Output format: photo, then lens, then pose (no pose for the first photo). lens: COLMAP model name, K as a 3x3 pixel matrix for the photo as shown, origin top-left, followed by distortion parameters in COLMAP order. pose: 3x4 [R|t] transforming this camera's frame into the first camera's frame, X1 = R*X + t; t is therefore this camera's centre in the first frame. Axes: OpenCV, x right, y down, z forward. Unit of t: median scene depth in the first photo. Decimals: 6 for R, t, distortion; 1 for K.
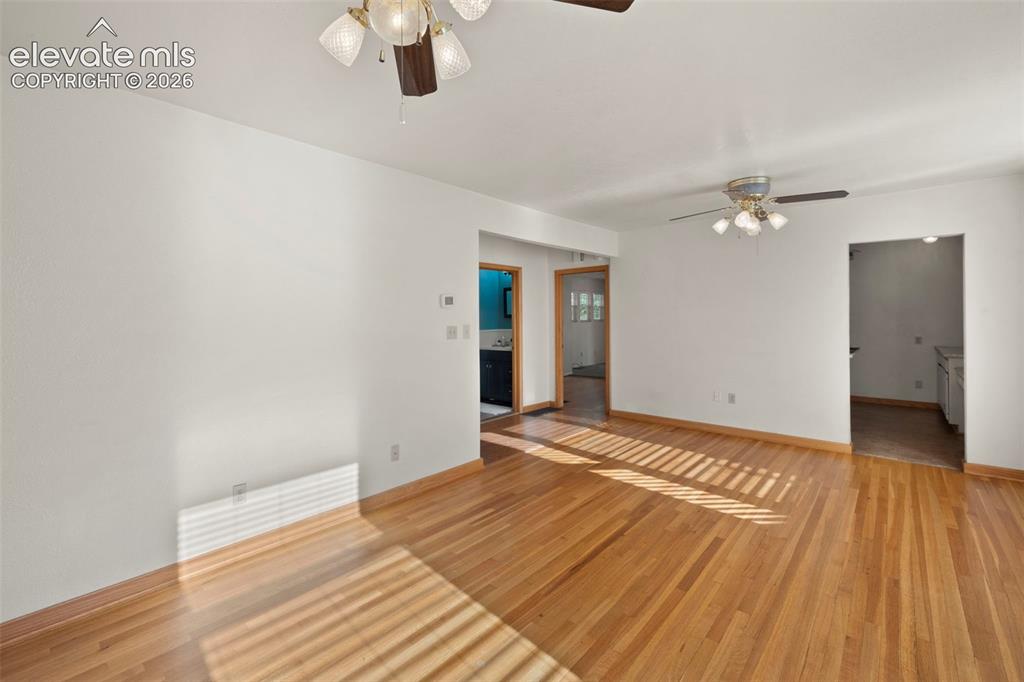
lens RADIAL K [[444.4, 0, 503.7], [0, 444.4, 313.8], [0, 0, 1]] dist [-0.001584, 0.000220]
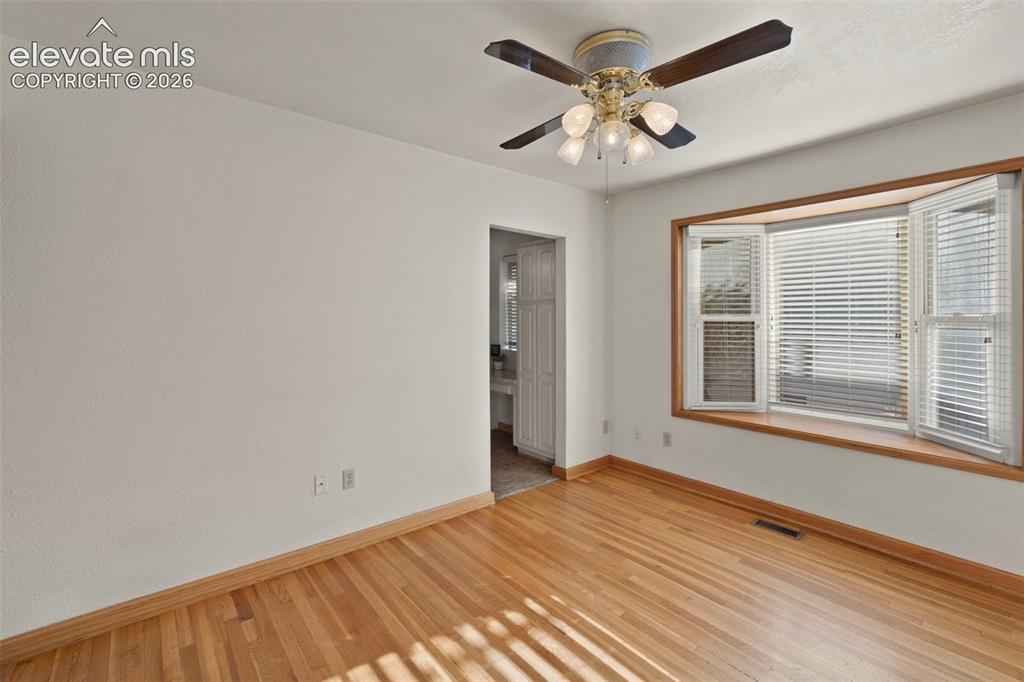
lens RADIAL K [[447.5, 0, 506.4], [0, 447.5, 323.1], [0, 0, 1]] dist [-0.000051, 0.000247]
pose [[0.159167, -0.004123, 0.987243, 0.049203], [-0.005826, 0.999970, 0.005116, 0.007370], [-0.987235, -0.006566, 0.159138, 1.253776]]
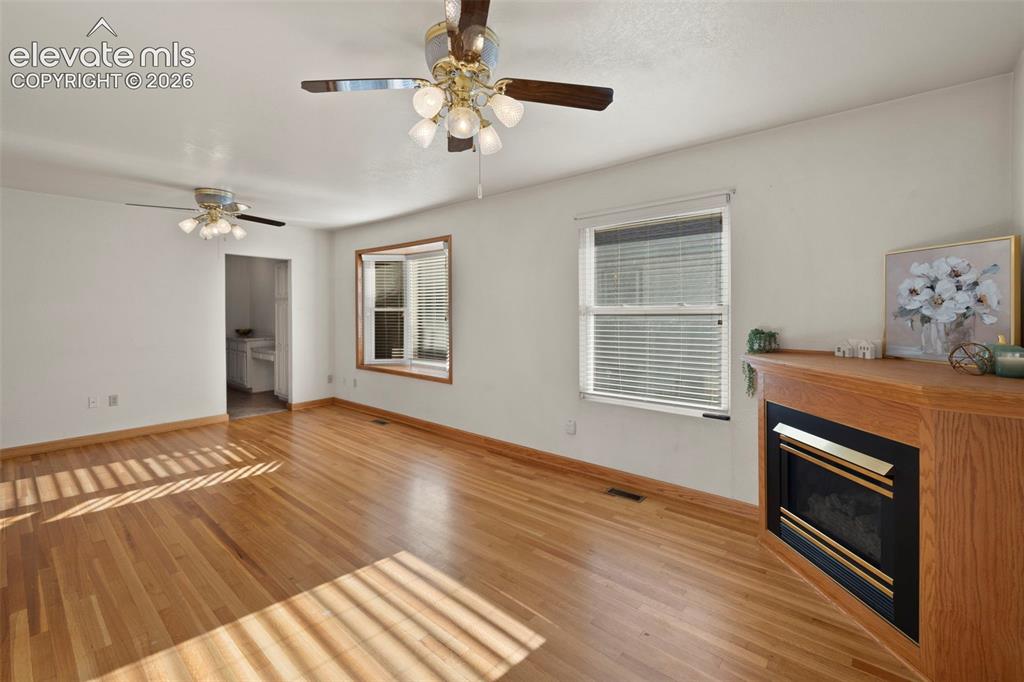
lens RADIAL K [[444.4, 0, 503.7], [0, 444.4, 313.8], [0, 0, 1]] dist [-0.001584, 0.000220]
pose [[-0.006093, -0.003235, 0.999976, -0.706627], [-0.001439, 0.999994, 0.003226, 0.008727], [-0.999980, -0.001419, -0.006097, 0.327726]]
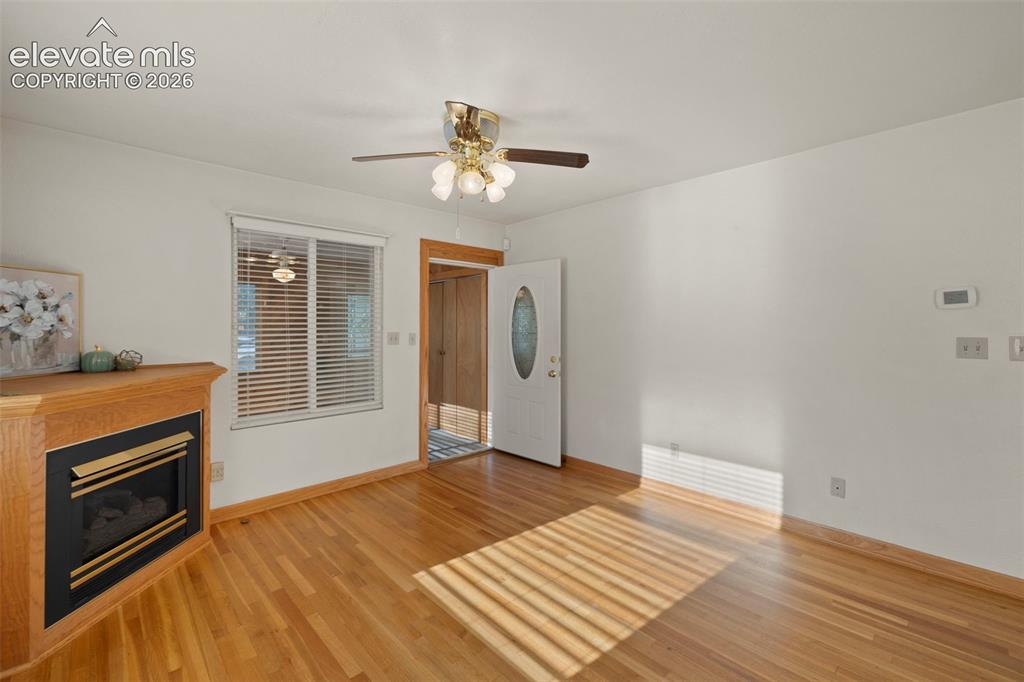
lens RADIAL K [[438.0, 0, 506.5], [0, 438.0, 324.3], [0, 0, 1]] dist [-0.000606, -0.000042]
pose [[-0.094793, 0.003401, -0.995491, 0.698033], [0.007828, 0.999966, 0.002671, 0.002361], [0.995466, -0.007539, -0.094817, 0.517963]]
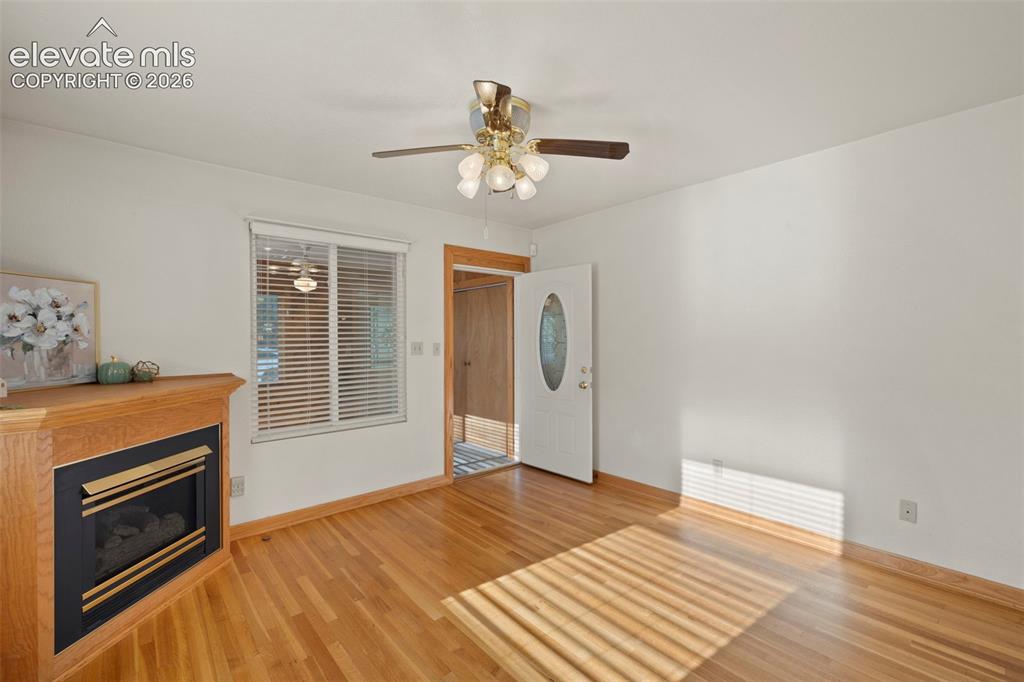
lens RADIAL K [[440.0, 0, 510.5], [0, 440.0, 338.5], [0, 0, 1]] dist [0.000333, -0.000014]
pose [[-0.137249, 0.011333, -0.990472, 0.640833], [0.013374, 0.999865, 0.009587, 0.008840], [0.990446, -0.011931, -0.137382, 0.495894]]
